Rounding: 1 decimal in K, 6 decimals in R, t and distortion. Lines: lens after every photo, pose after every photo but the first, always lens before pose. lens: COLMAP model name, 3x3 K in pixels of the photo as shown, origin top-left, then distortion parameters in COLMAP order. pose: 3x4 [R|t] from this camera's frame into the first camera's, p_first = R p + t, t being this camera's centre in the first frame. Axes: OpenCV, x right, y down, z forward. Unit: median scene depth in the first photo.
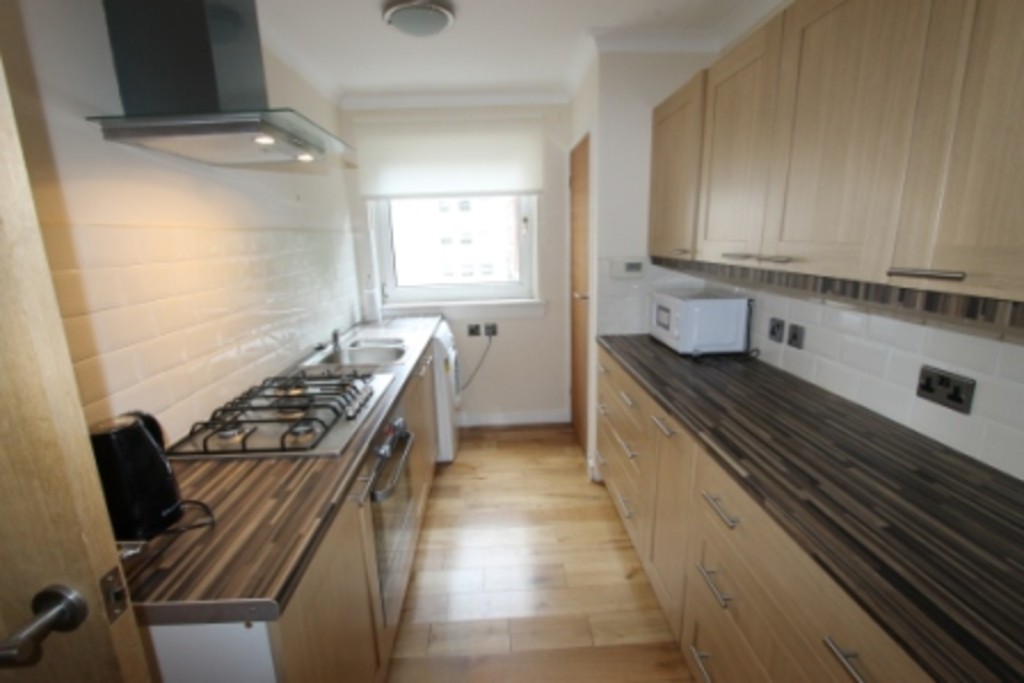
lens RADIAL K [[459.4, 0, 512.0], [0, 459.4, 341.5], [0, 0, 1]] dist [-0.092040, 0.000043]
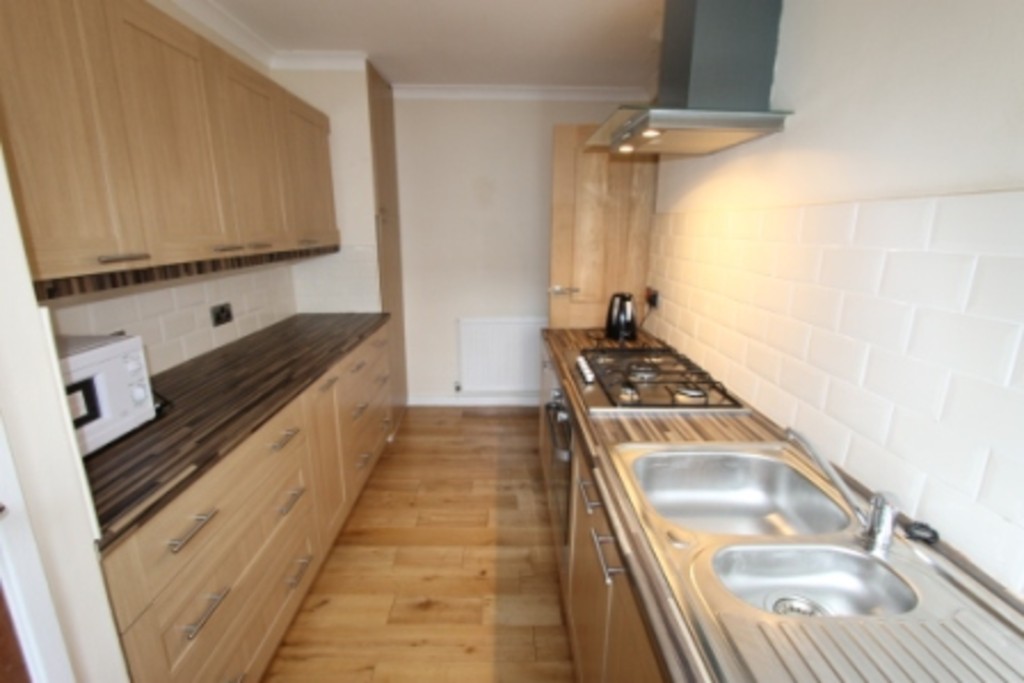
lens RADIAL K [[478.4, 0, 512.0], [0, 478.4, 341.5], [0, 0, 1]] dist [-0.021856, 0.000292]
pose [[-0.999503, 0.008023, 0.030471, -0.266627], [0.020519, 0.899619, 0.436192, -0.465053], [-0.023912, 0.436601, -0.899337, 2.043995]]
